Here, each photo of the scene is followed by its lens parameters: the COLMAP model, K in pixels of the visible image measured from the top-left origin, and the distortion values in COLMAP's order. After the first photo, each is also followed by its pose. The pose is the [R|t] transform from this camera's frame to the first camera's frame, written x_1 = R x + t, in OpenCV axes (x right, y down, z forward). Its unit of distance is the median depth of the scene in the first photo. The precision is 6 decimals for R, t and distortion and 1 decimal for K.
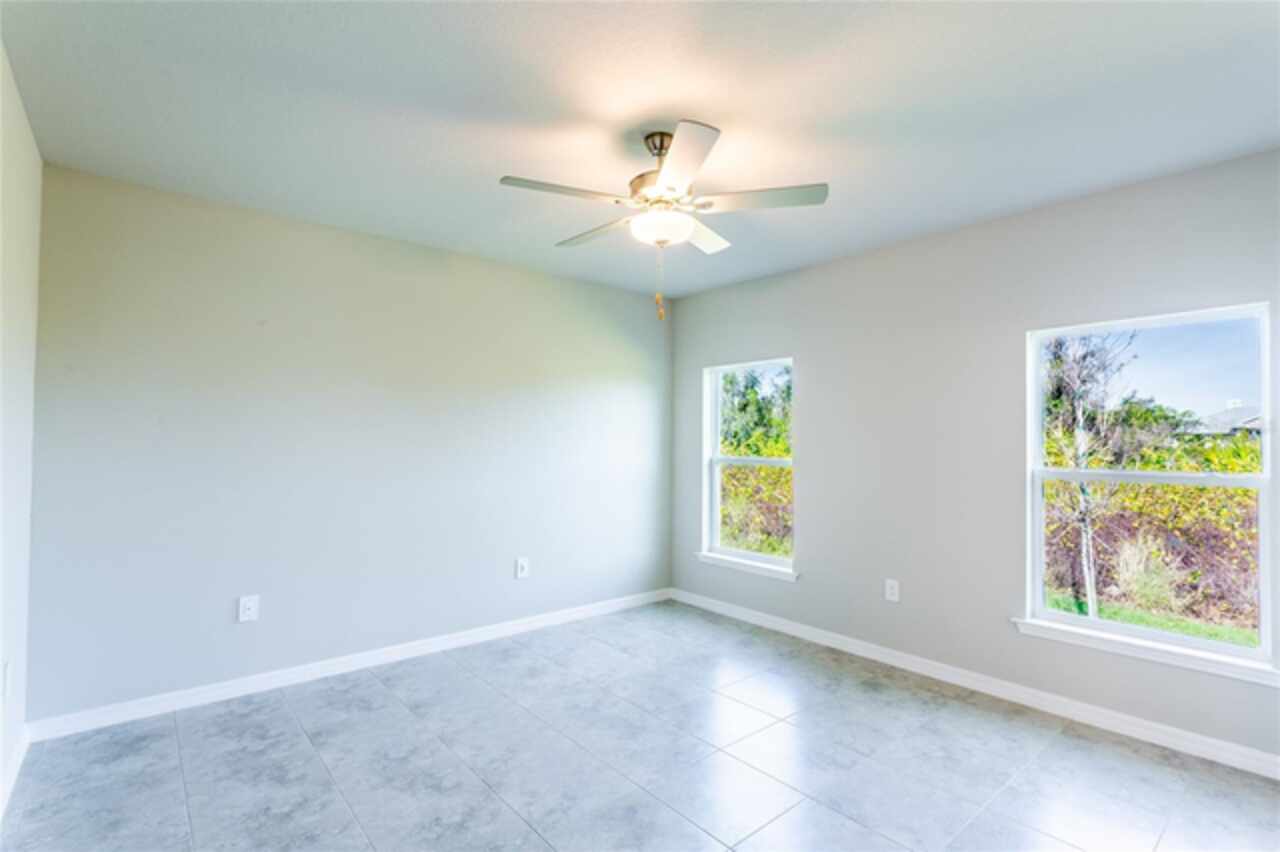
lens RADIAL K [[609.2, 0, 640.0], [0, 609.2, 426.0], [0, 0, 1]] dist [0.001049, -0.000198]
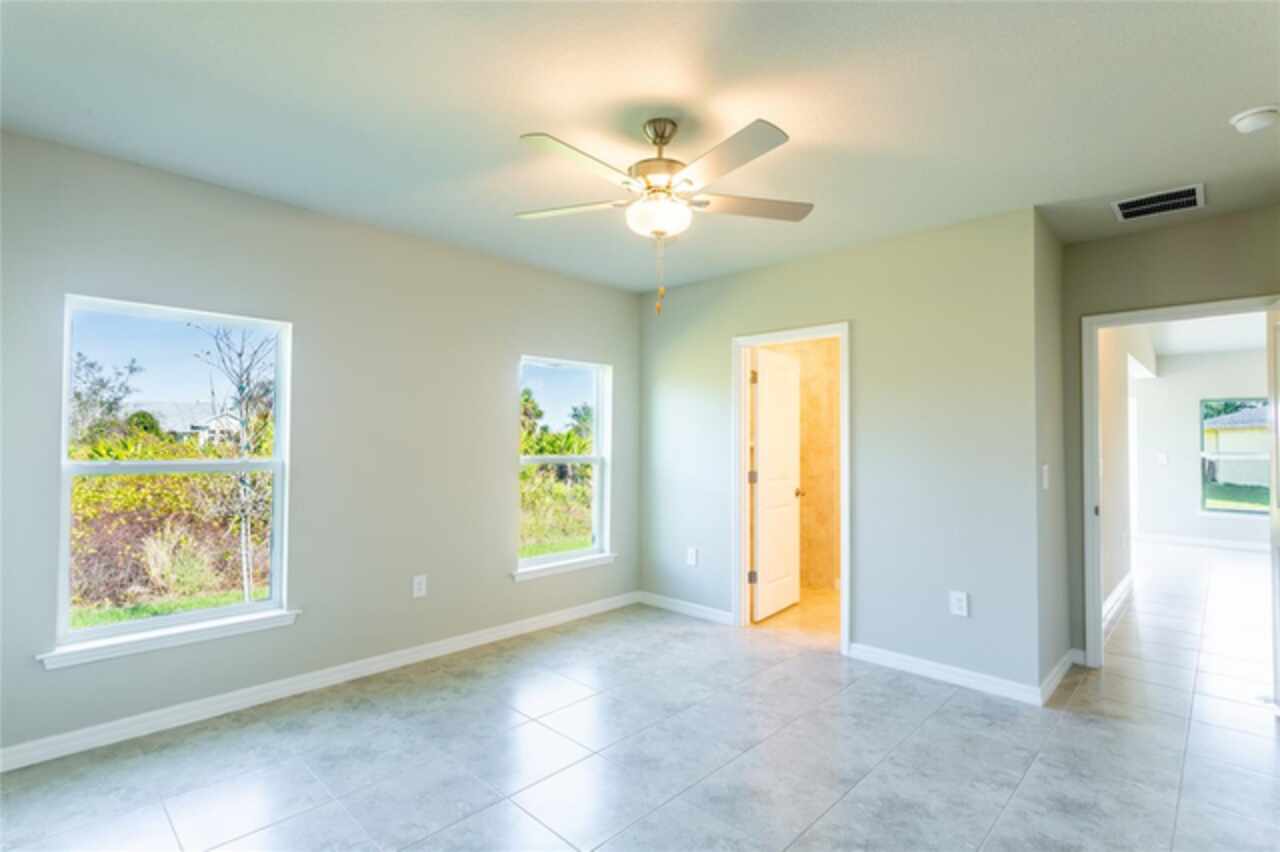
lens RADIAL K [[621.0, 0, 640.0], [0, 621.0, 426.0], [0, 0, 1]] dist [0.017689, -0.000349]
pose [[-0.126669, 0.017167, 0.991796, -0.622488], [-0.039351, 0.998976, -0.022317, 0.017195], [-0.991164, -0.041855, -0.125864, 0.758698]]
